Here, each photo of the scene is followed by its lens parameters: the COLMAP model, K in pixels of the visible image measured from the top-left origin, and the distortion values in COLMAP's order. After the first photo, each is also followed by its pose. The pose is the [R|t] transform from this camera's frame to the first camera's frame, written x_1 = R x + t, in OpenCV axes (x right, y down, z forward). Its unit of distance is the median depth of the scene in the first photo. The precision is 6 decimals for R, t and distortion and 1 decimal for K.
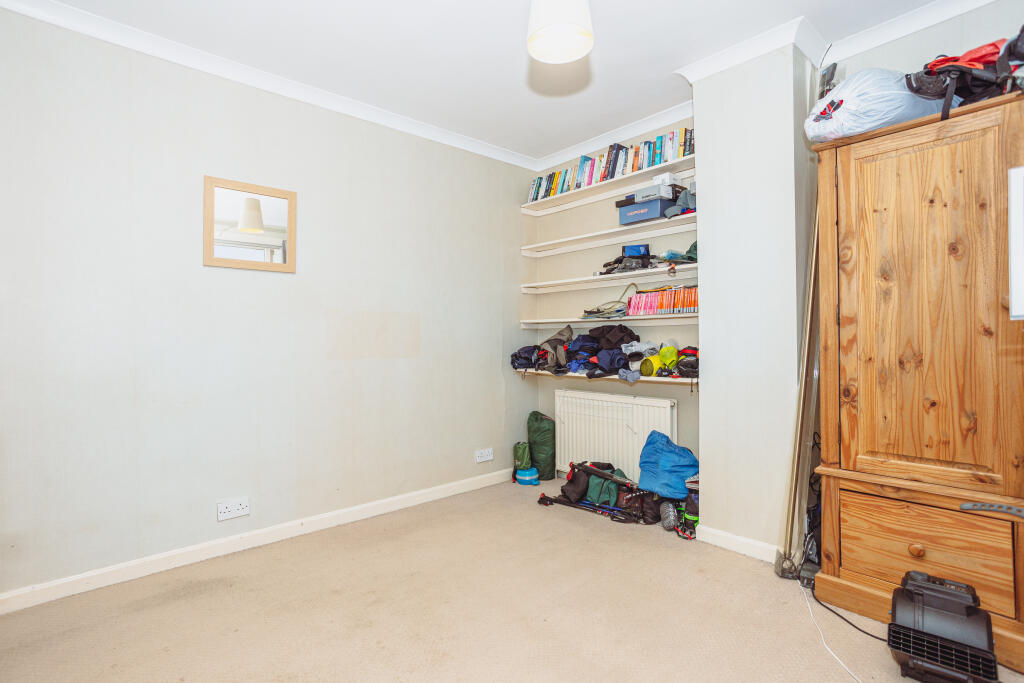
lens RADIAL K [[507.9, 0, 509.9], [0, 507.9, 332.3], [0, 0, 1]] dist [-0.016592, 0.014231]
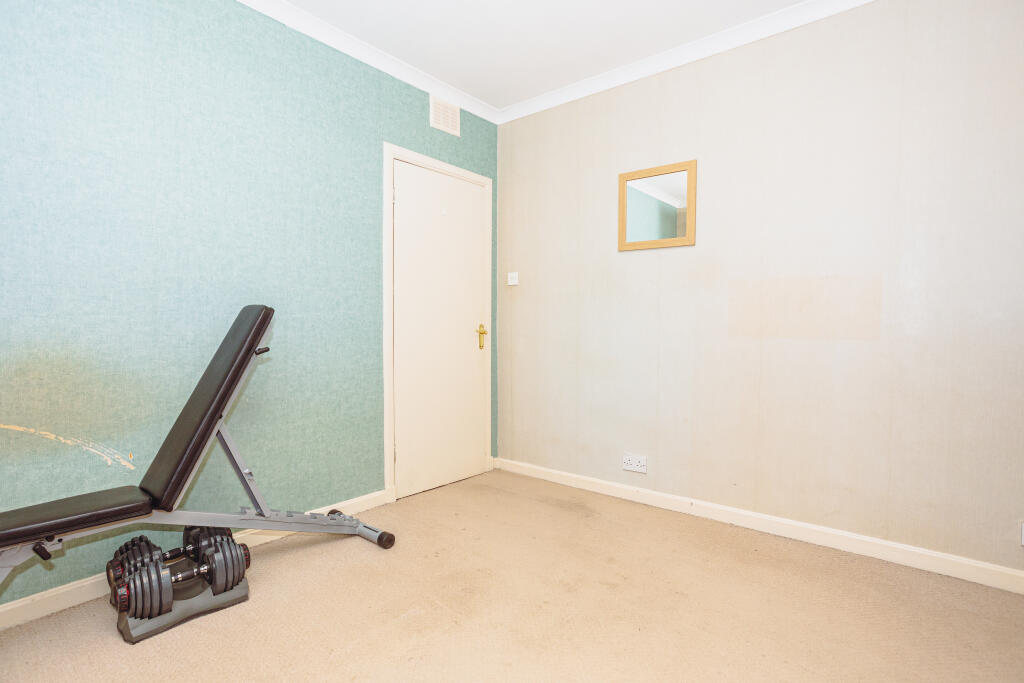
lens RADIAL K [[507.9, 0, 510.7], [0, 507.9, 341.8], [0, 0, 1]] dist [-0.016592, 0.014231]
pose [[0.170509, 0.048286, -0.984172, 0.457901], [0.004162, 0.998754, 0.049722, 0.015928], [0.985347, -0.012574, 0.170096, 0.475977]]
